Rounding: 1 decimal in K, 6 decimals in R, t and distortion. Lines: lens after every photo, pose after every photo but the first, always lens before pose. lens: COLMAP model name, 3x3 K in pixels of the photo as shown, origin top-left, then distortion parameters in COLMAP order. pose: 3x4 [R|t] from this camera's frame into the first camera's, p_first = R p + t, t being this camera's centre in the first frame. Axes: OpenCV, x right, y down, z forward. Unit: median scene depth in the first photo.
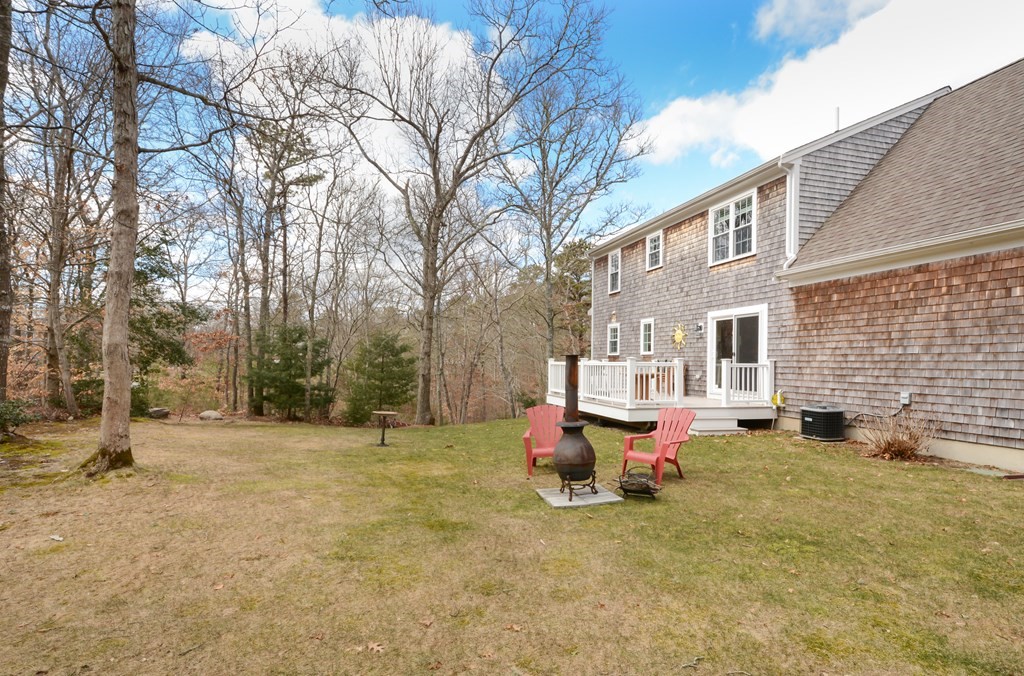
lens RADIAL K [[465.0, 0, 507.4], [0, 465.0, 361.7], [0, 0, 1]] dist [0.002010, -0.001401]
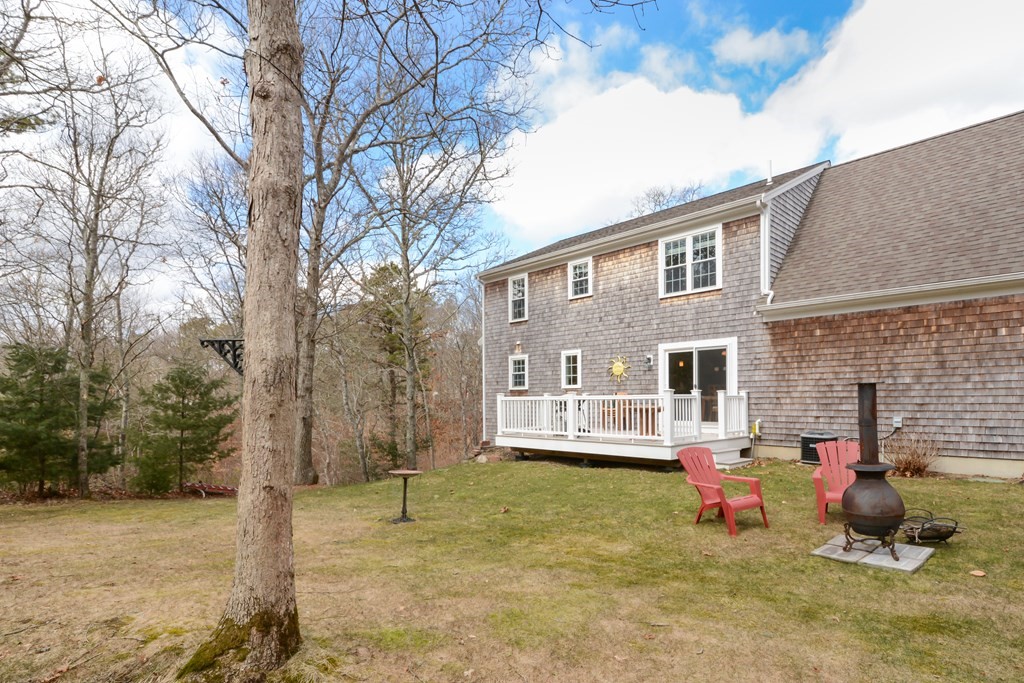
lens RADIAL K [[497.9, 0, 513.2], [0, 497.9, 400.4], [0, 0, 1]] dist [0.003717, -0.001054]
pose [[0.898540, -0.018418, 0.438505, -0.402092], [0.016830, 0.999830, 0.007509, -0.000420], [-0.438569, 0.000633, 0.898697, 0.237008]]
